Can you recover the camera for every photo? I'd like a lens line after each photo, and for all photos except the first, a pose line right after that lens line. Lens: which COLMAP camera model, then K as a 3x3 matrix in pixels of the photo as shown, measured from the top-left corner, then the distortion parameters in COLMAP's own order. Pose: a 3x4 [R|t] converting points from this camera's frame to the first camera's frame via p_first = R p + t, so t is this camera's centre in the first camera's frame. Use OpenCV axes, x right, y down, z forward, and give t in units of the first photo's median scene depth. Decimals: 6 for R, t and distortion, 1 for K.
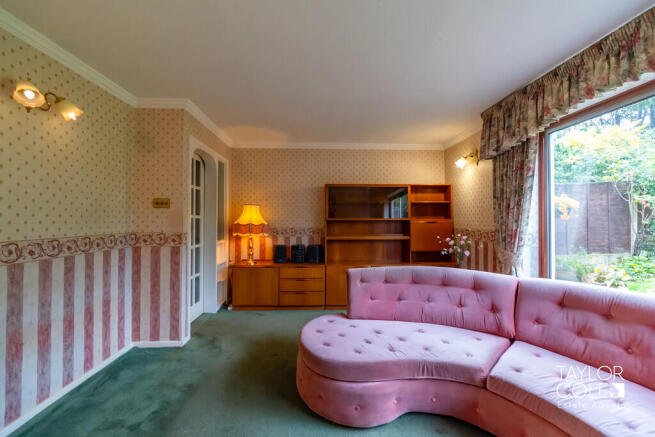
lens RADIAL K [[283.1, 0, 332.1], [0, 283.1, 215.7], [0, 0, 1]] dist [-0.004630, 0.000156]
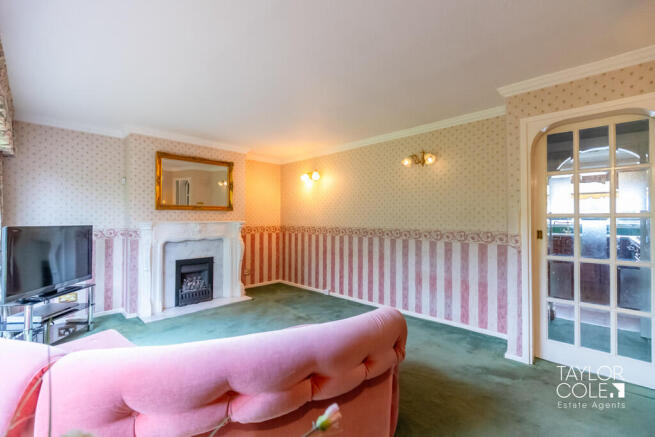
lens RADIAL K [[283.1, 0, 328.2], [0, 283.1, 217.2], [0, 0, 1]] dist [-0.004630, 0.000156]
pose [[-0.735983, -0.003816, -0.676989, 0.526851], [0.011332, 0.999775, -0.017955, 0.017895], [0.676905, -0.020886, -0.735774, 1.340619]]
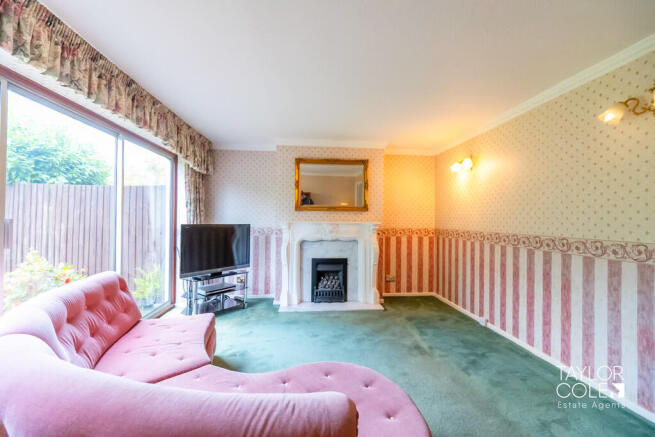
lens RADIAL K [[283.1, 0, 328.0], [0, 283.1, 215.5], [0, 0, 1]] dist [-0.004630, 0.000156]
pose [[-0.999404, -0.006748, -0.033859, 0.073536], [-0.005791, 0.999583, -0.028283, 0.013613], [0.034036, -0.028070, -0.999026, 1.291083]]
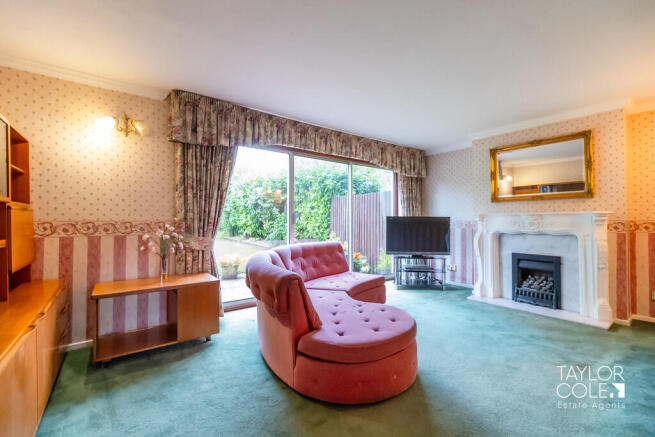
lens RADIAL K [[283.1, 0, 327.7], [0, 283.1, 217.9], [0, 0, 1]] dist [-0.004630, 0.000156]
pose [[-0.561758, 0.007675, 0.827266, -0.570085], [-0.013100, 0.999749, -0.018171, 0.067323], [-0.827198, -0.021044, -0.561516, 1.319015]]
